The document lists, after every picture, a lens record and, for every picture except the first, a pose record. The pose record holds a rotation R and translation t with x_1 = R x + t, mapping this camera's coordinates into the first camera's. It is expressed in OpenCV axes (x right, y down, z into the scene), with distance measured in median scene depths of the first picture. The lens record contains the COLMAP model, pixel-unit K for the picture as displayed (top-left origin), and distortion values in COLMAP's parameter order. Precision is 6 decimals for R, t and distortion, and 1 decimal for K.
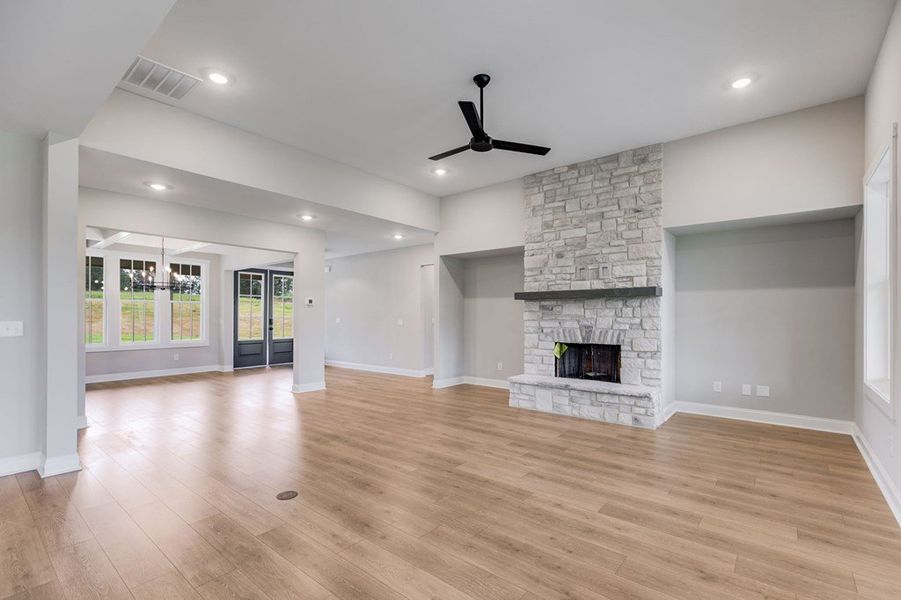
lens RADIAL K [[407.6, 0, 461.4], [0, 407.6, 314.9], [0, 0, 1]] dist [0.003967, -0.000496]
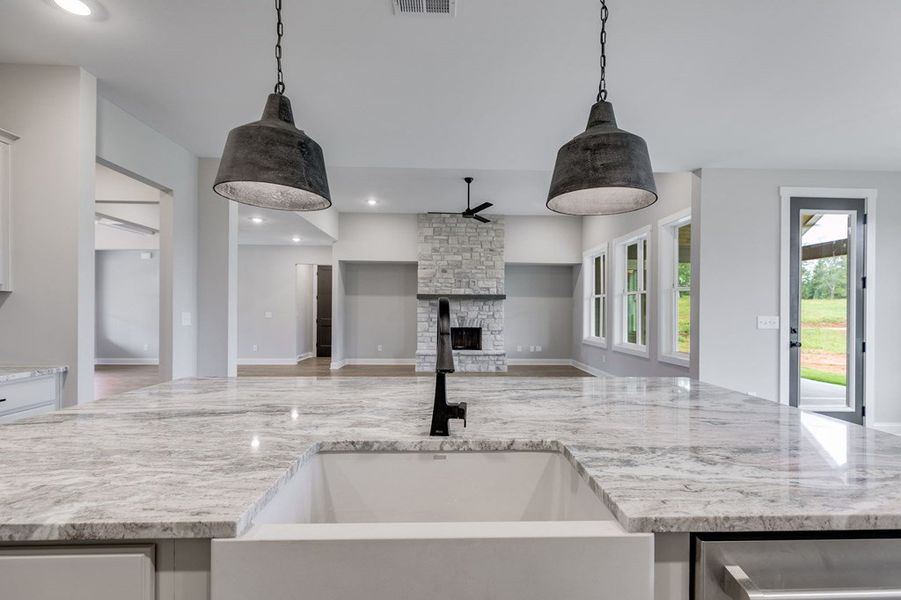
lens RADIAL K [[407.6, 0, 461.5], [0, 407.6, 315.1], [0, 0, 1]] dist [0.003967, -0.000496]
pose [[0.749690, -0.001044, 0.661789, -0.771037], [-0.008399, 0.999903, 0.011092, 0.003476], [-0.661736, -0.013874, 0.749608, -0.213053]]
